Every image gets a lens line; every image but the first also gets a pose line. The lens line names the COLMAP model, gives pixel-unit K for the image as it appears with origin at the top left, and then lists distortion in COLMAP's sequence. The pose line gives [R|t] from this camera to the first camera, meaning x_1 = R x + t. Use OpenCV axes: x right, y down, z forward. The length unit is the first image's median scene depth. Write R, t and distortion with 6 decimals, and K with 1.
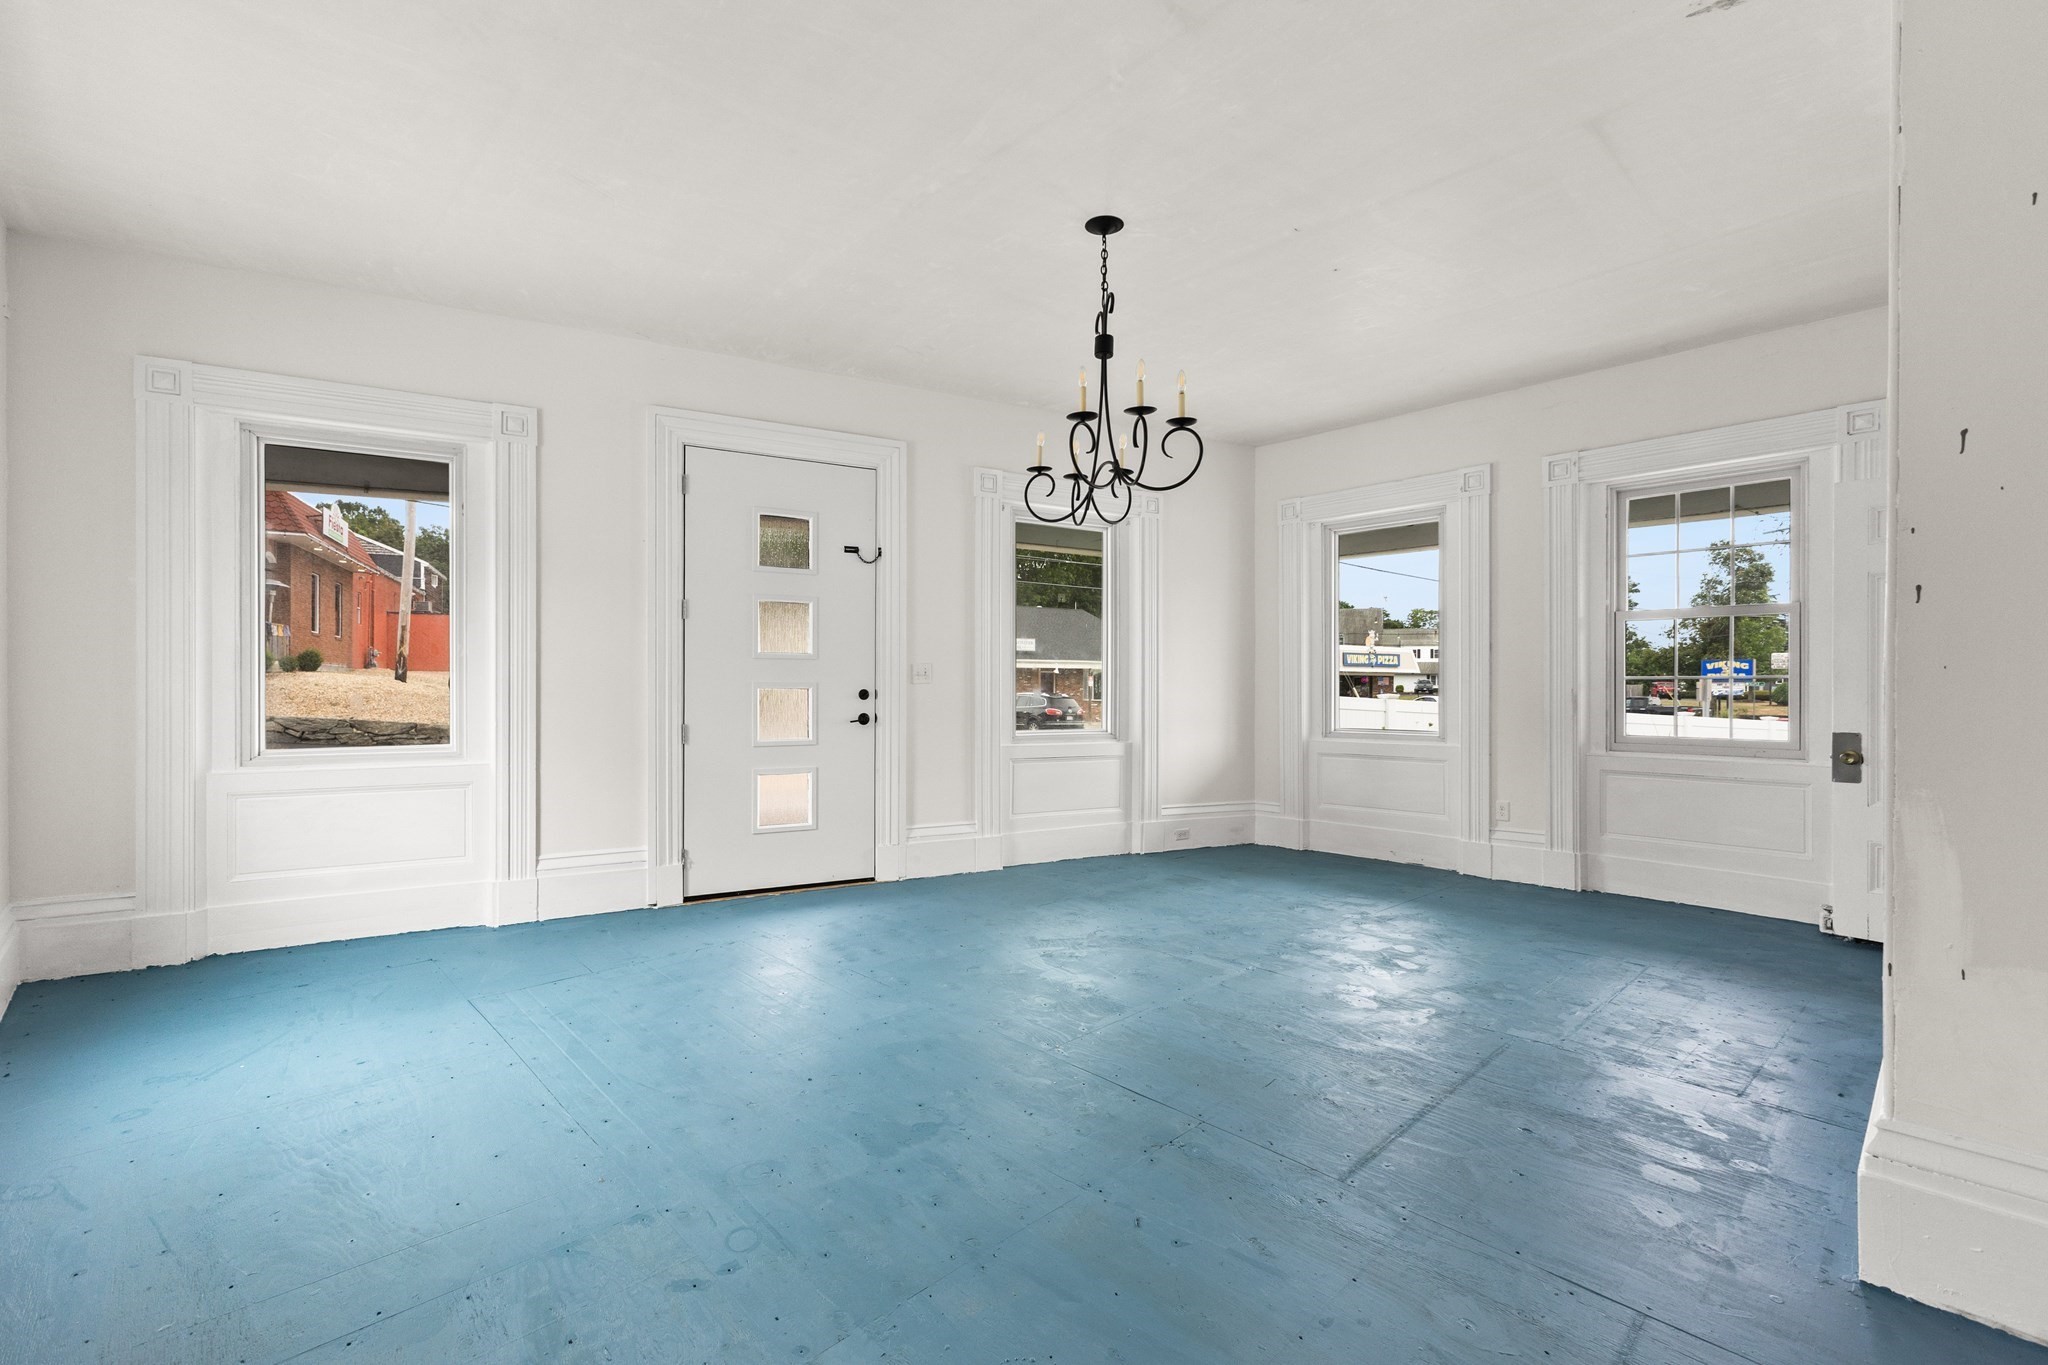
lens RADIAL K [[891.1, 0, 1031.7], [0, 891.1, 686.8], [0, 0, 1]] dist [0.000426, -0.000035]
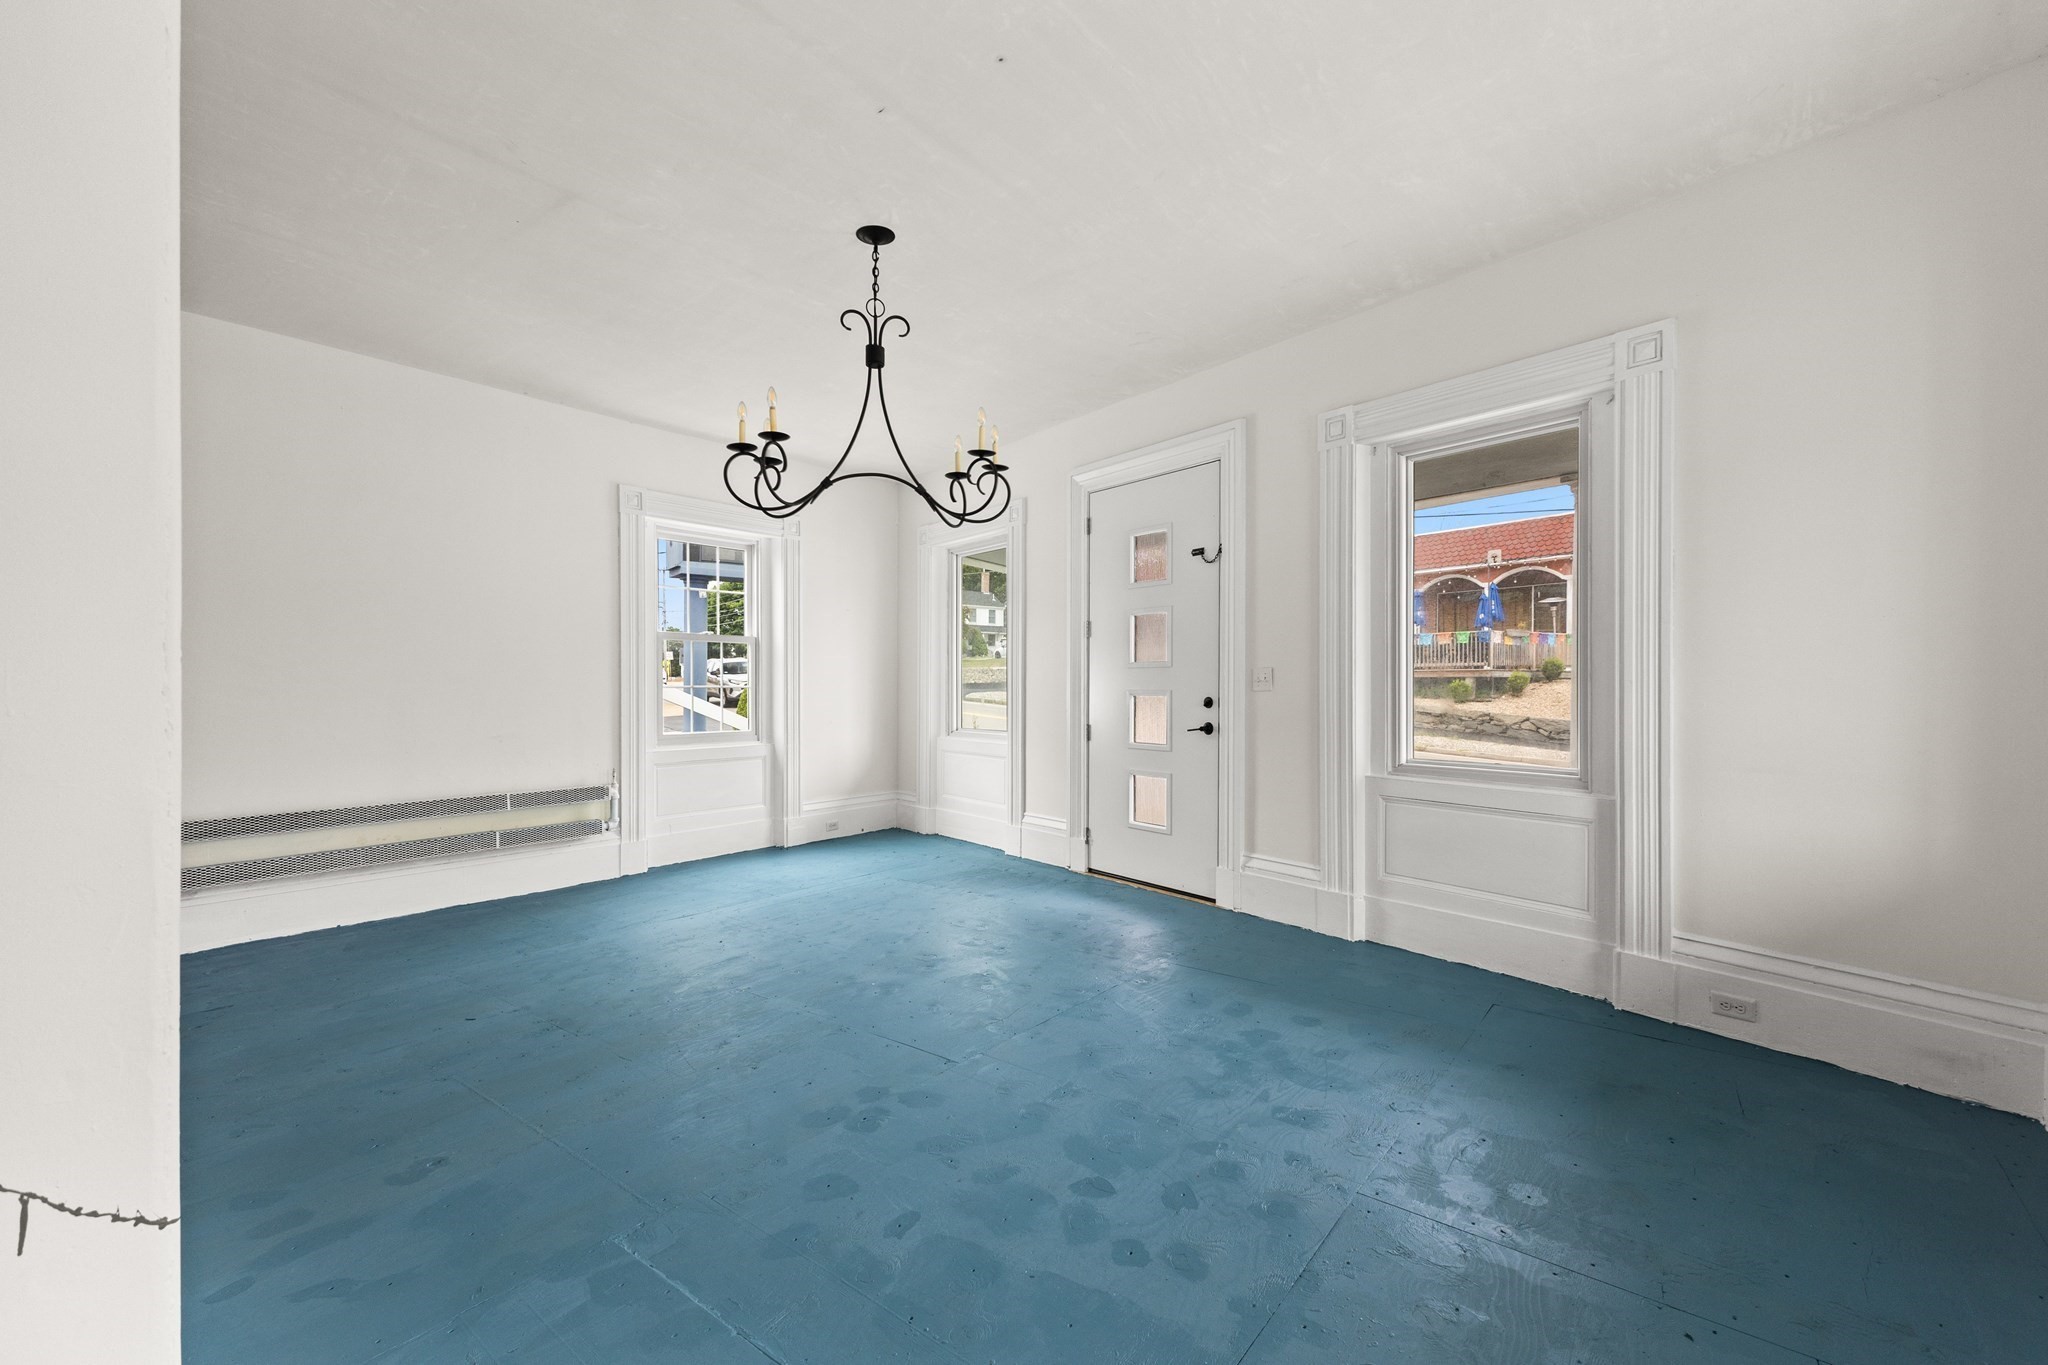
lens RADIAL K [[891.1, 0, 1028.3], [0, 891.1, 686.1], [0, 0, 1]] dist [0.000426, -0.000035]
pose [[0.140331, -0.005584, -0.990089, 0.716211], [-0.004764, 0.999969, -0.006315, -0.001775], [0.990093, 0.005603, 0.140300, 0.676470]]
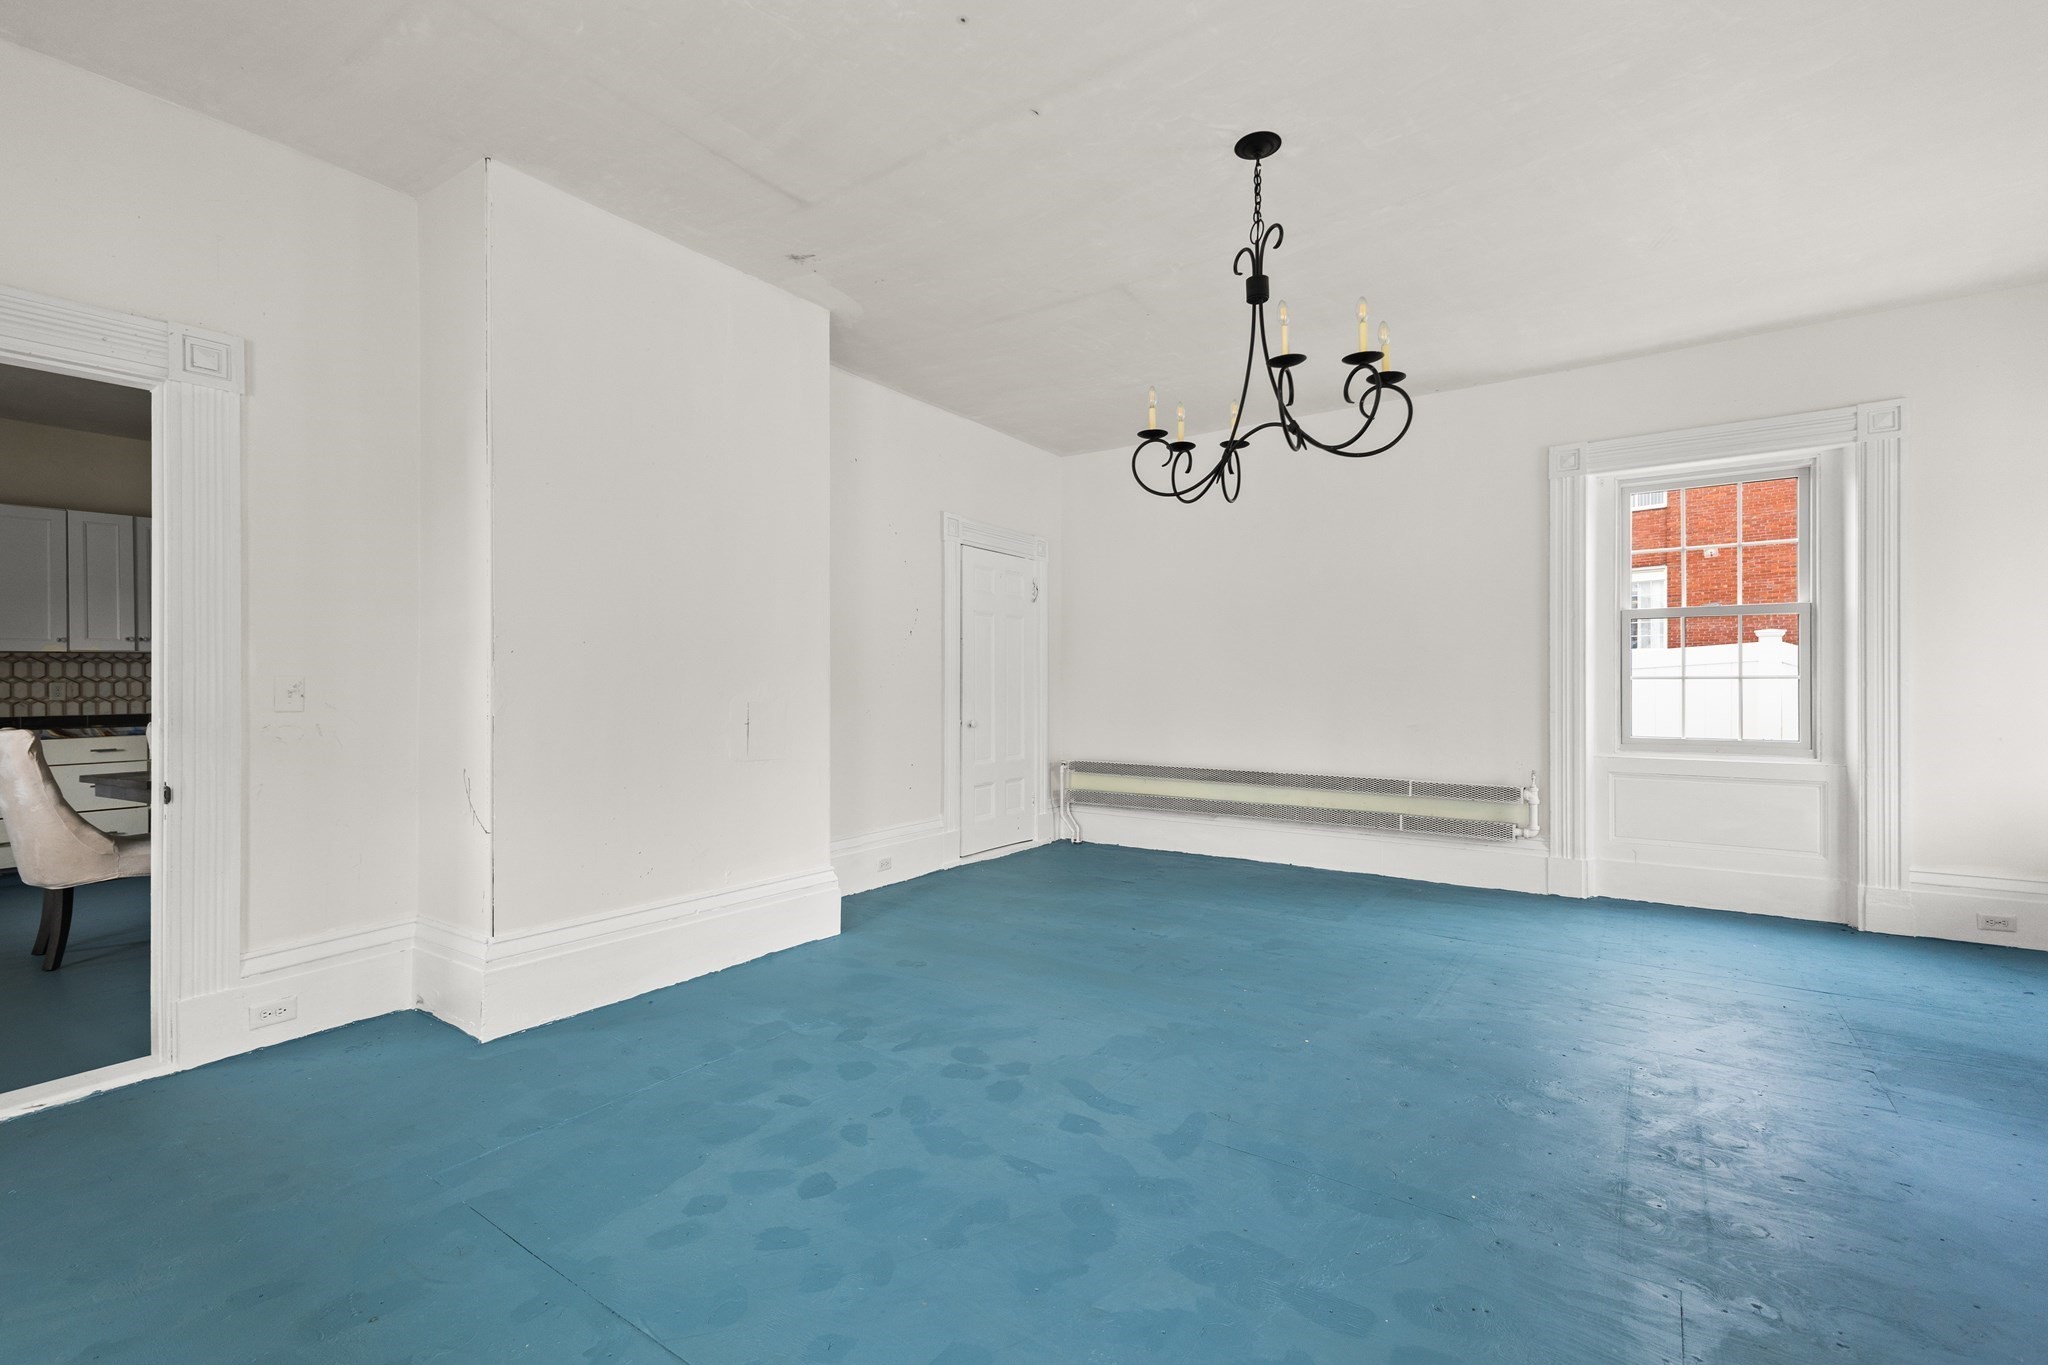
lens RADIAL K [[891.1, 0, 1016.0], [0, 891.1, 676.1], [0, 0, 1]] dist [0.000426, -0.000035]
pose [[-0.983682, -0.003951, -0.179870, 0.508602], [-0.003826, 0.999992, -0.001045, -0.003320], [0.179873, -0.000340, -0.983690, 0.925995]]
